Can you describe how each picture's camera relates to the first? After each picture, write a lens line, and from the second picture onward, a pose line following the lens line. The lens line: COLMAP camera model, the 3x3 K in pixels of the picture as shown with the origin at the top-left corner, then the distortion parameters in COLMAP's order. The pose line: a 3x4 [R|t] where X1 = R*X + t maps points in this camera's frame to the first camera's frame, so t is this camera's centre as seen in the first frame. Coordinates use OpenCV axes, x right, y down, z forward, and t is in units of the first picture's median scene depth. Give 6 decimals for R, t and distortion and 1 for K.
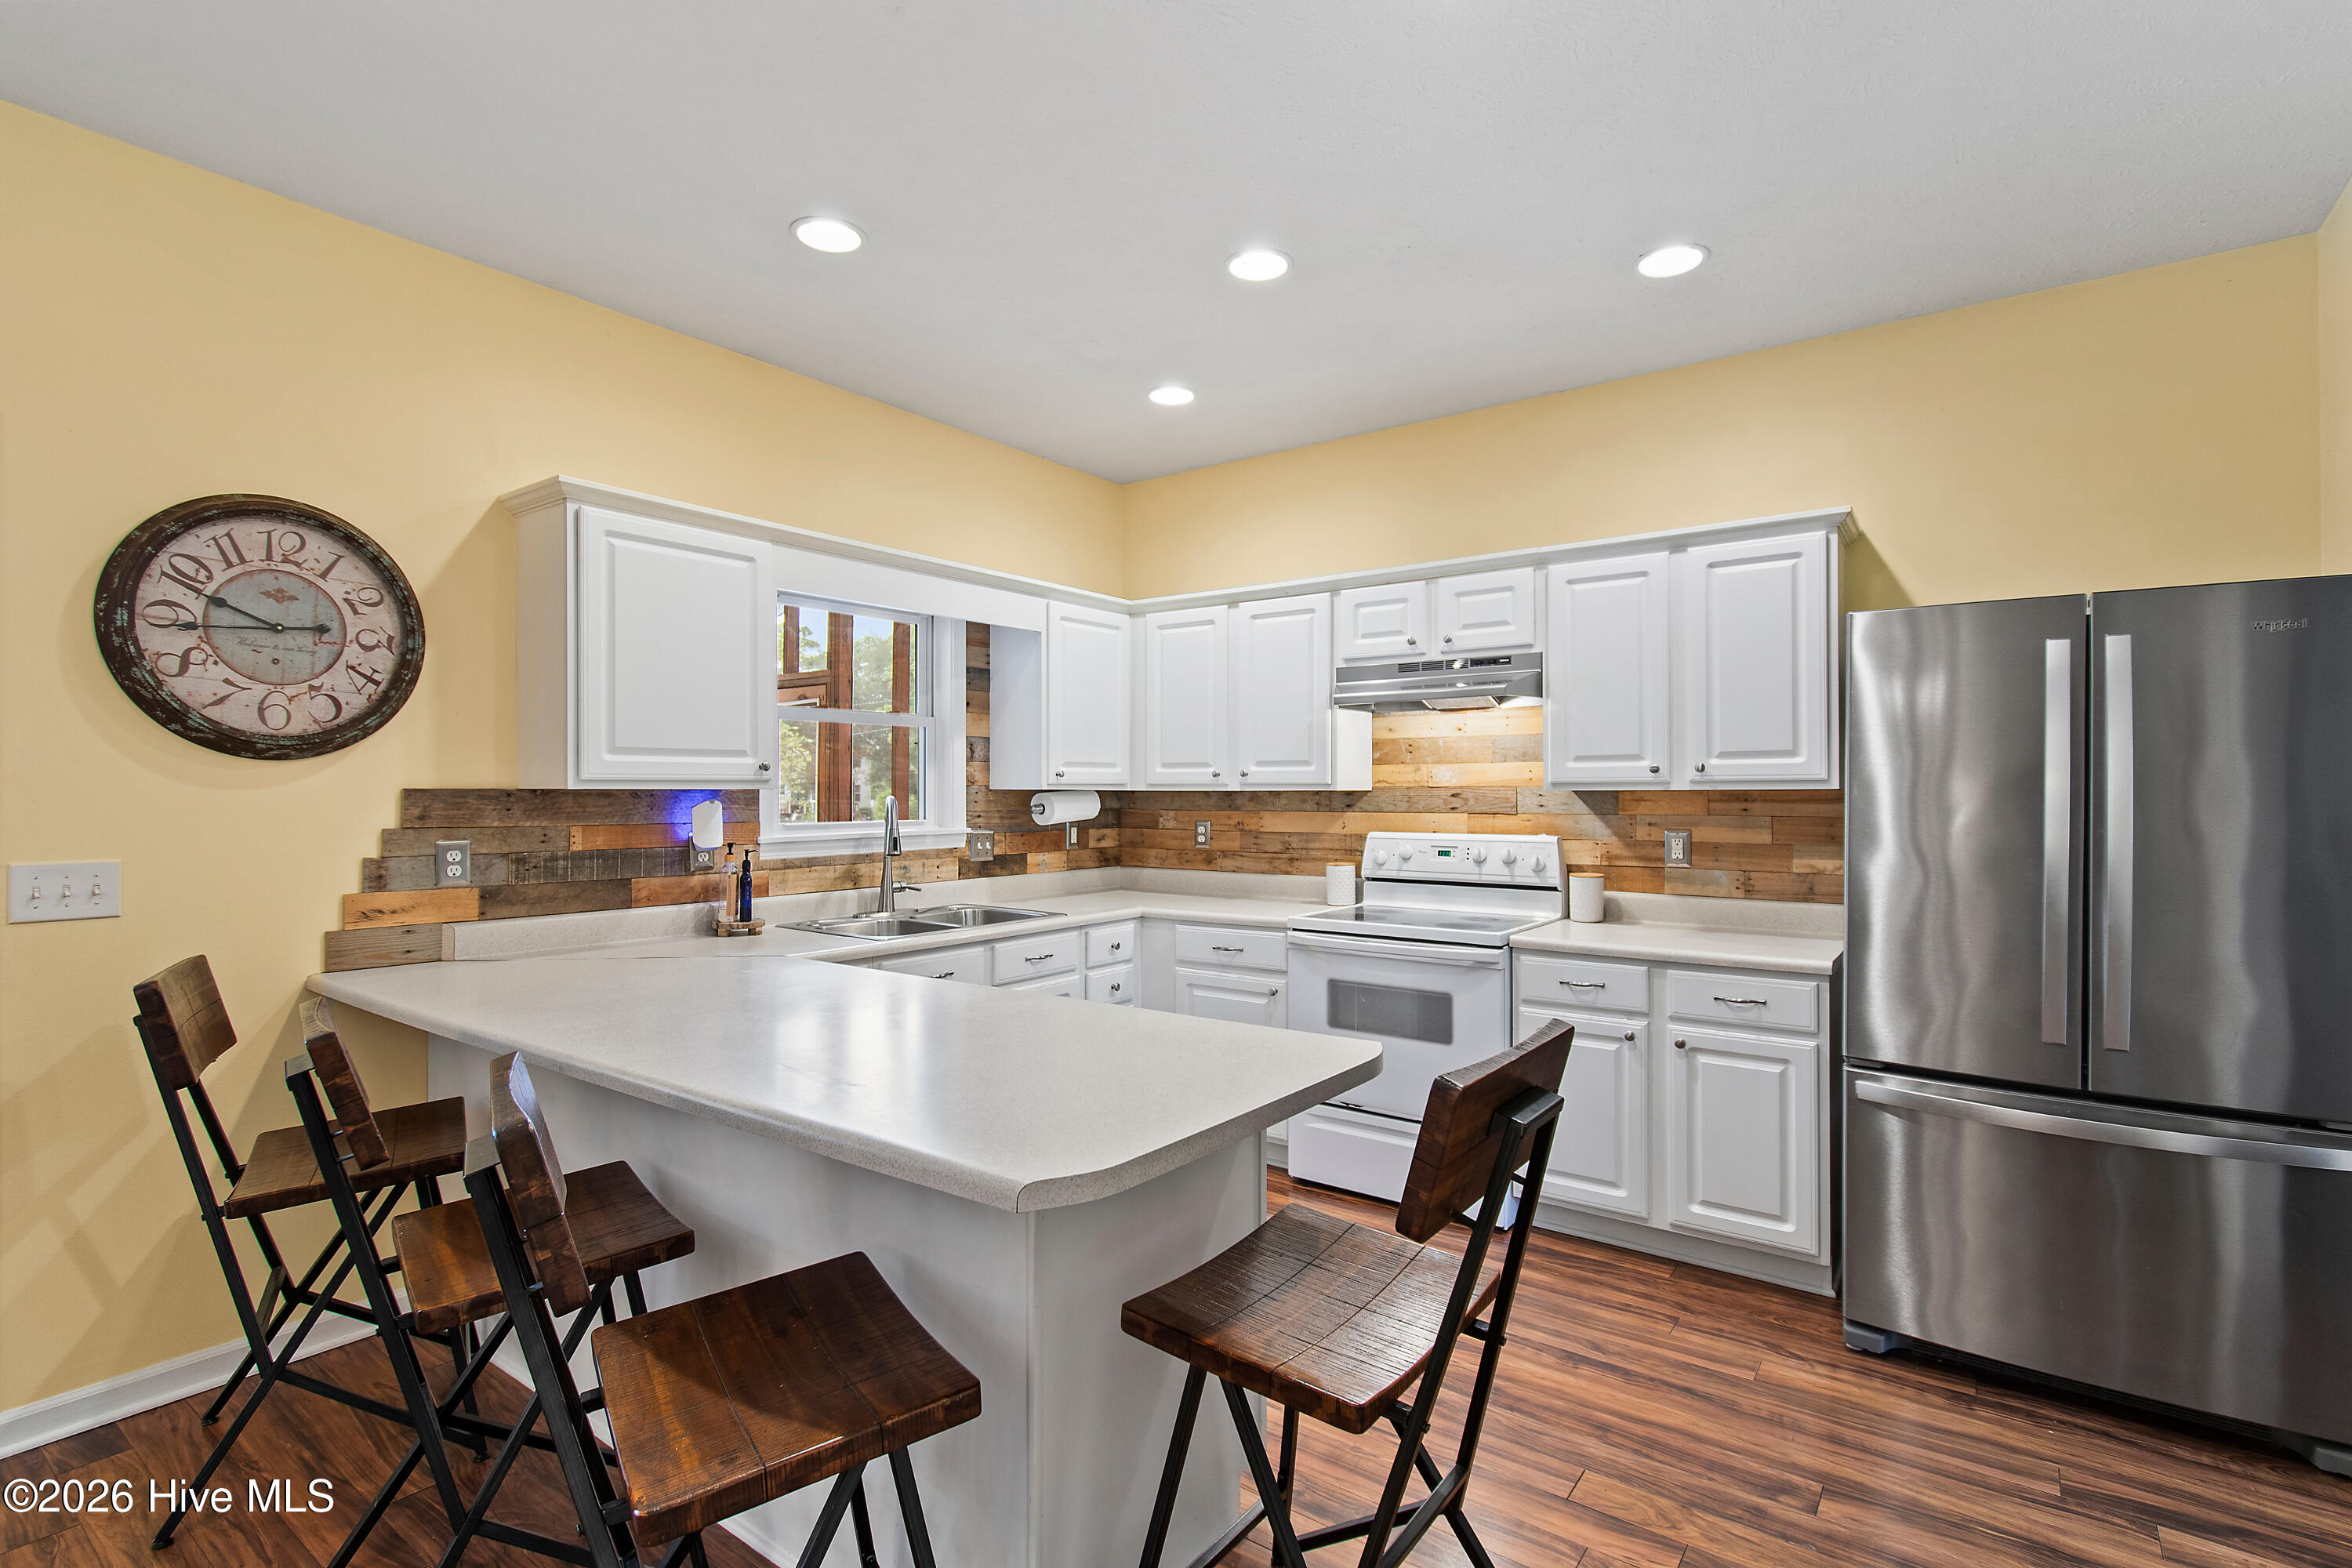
lens RADIAL K [[1109.2, 0, 1176.0], [0, 1109.2, 784.0], [0, 0, 1]] dist [0.000178, -0.000151]
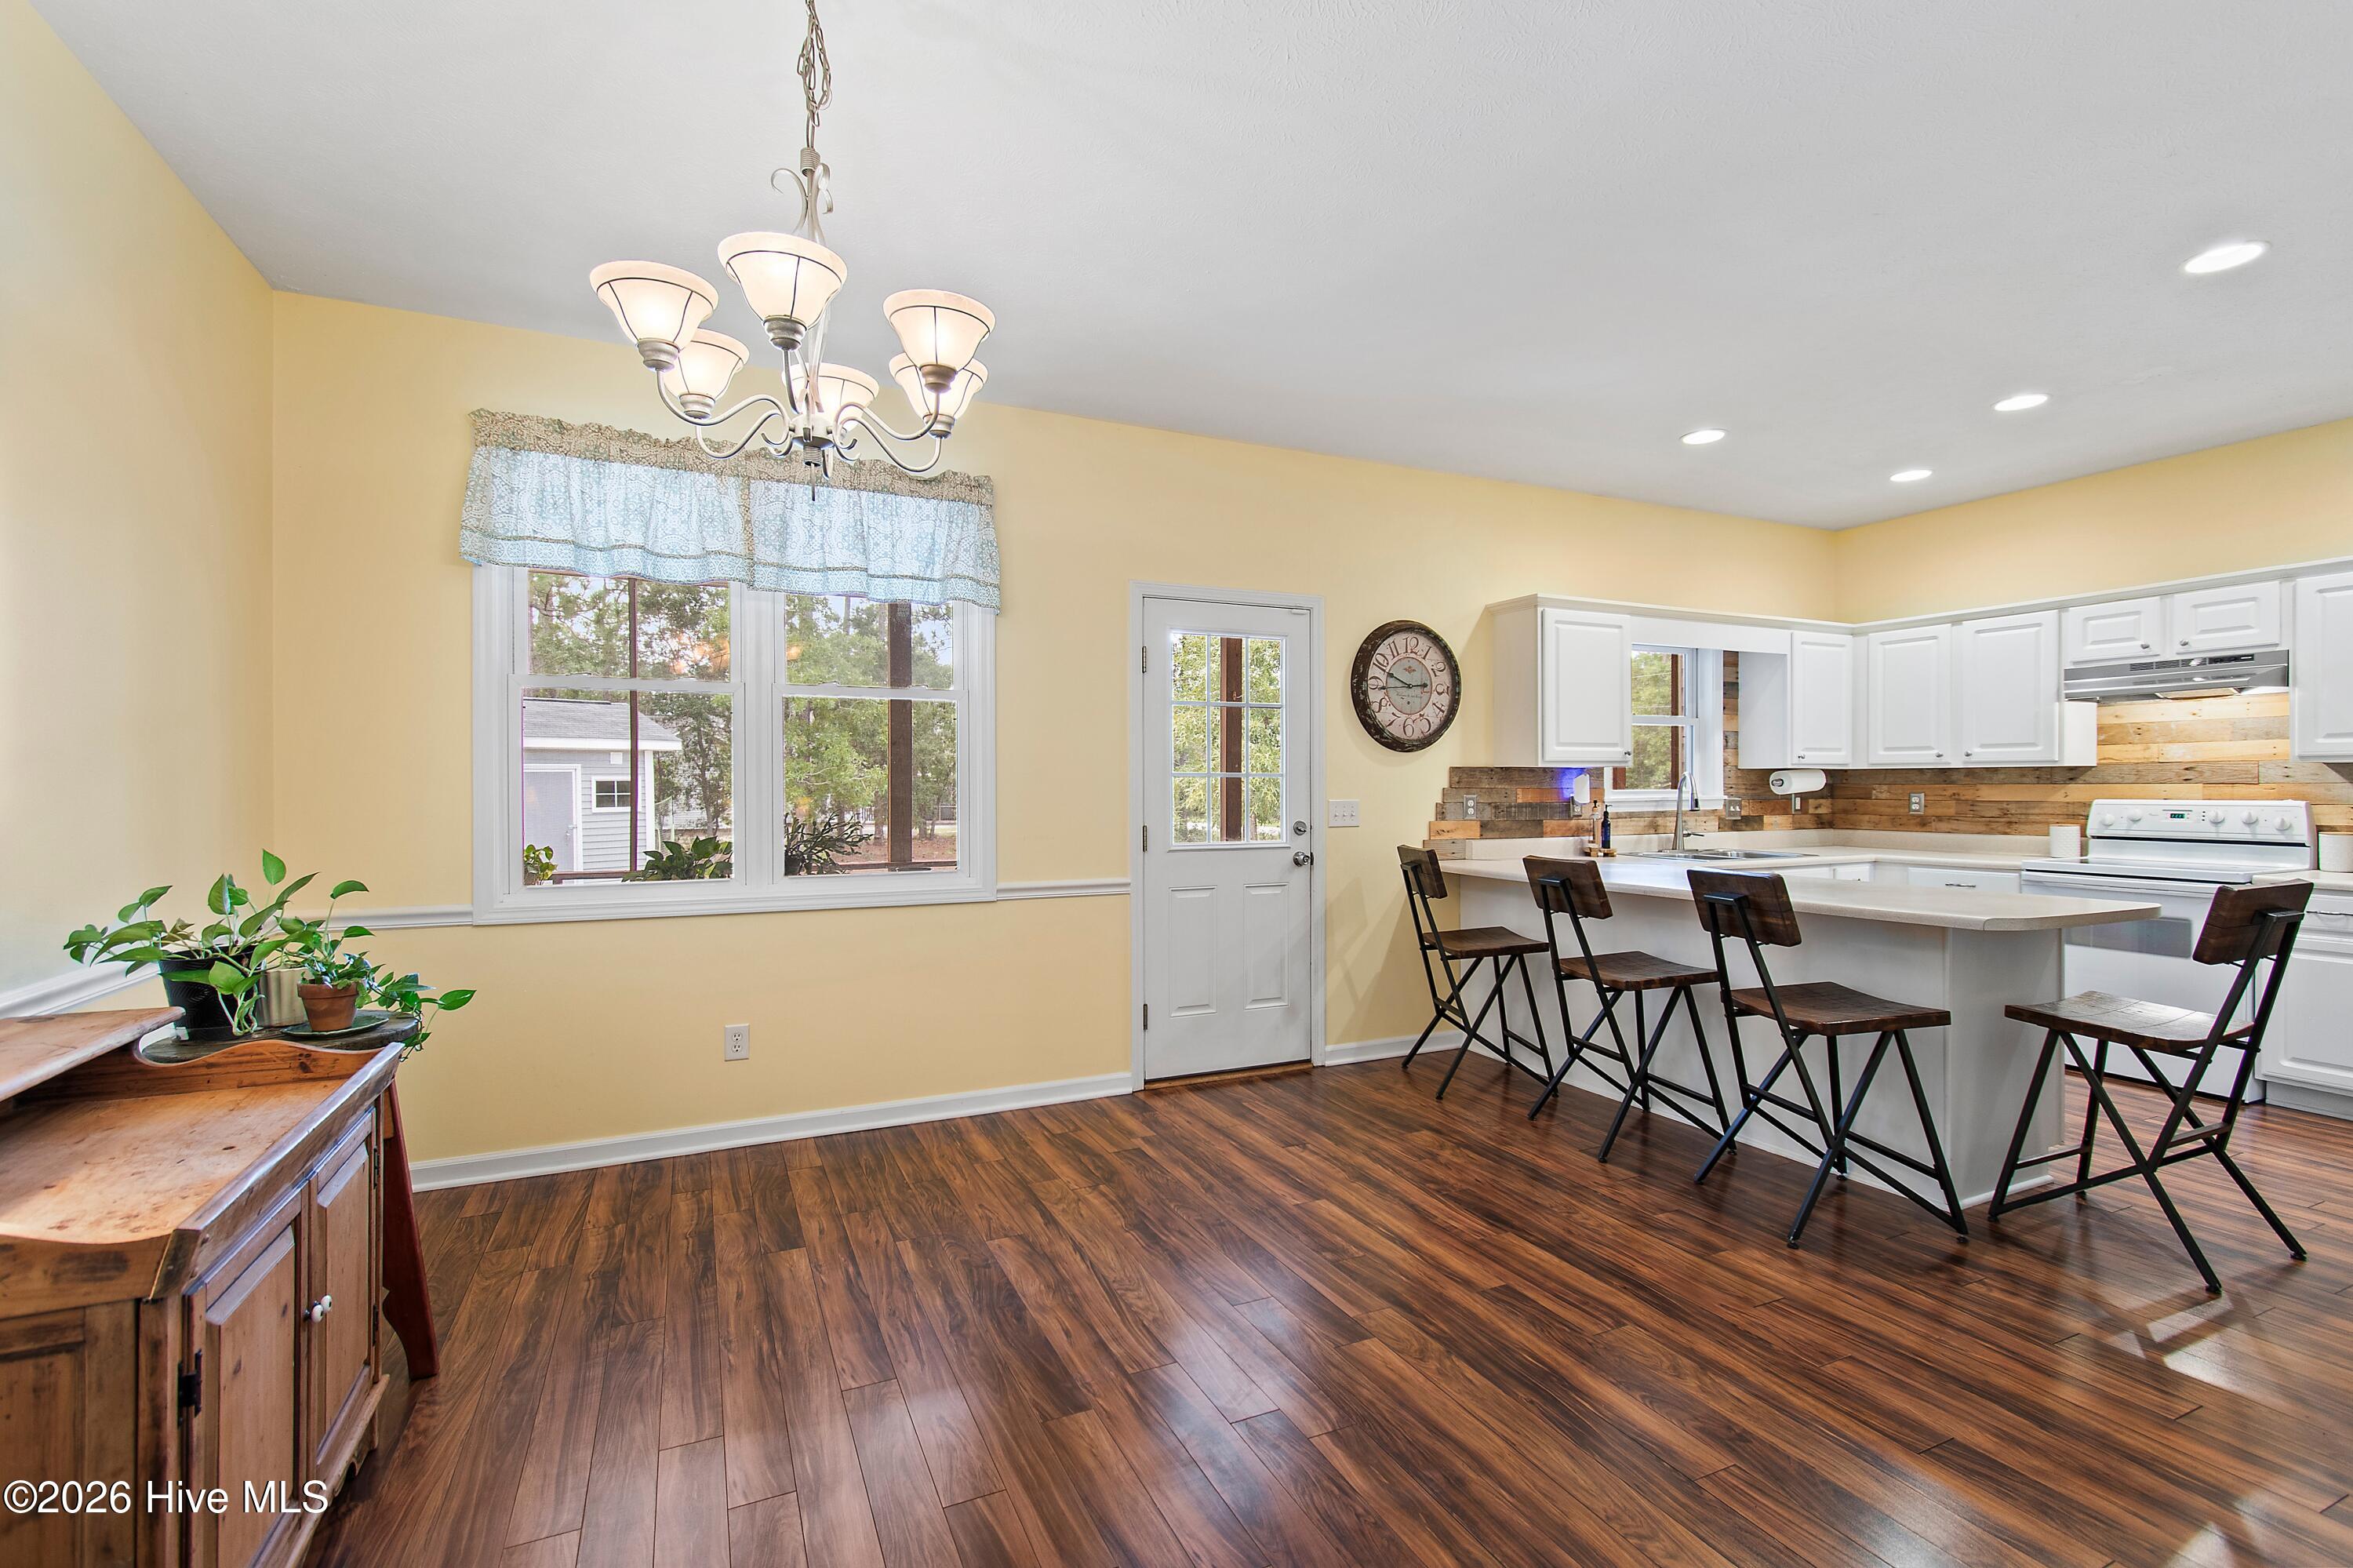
lens RADIAL K [[1044.6, 0, 1163.4], [0, 1044.6, 791.5], [0, 0, 1]] dist [-0.000311, -0.001607]
pose [[0.875942, 0.000689, -0.482417, -0.189163], [0.005536, 0.999919, 0.011480, 0.016527], [0.482385, -0.012727, 0.875867, -0.565701]]
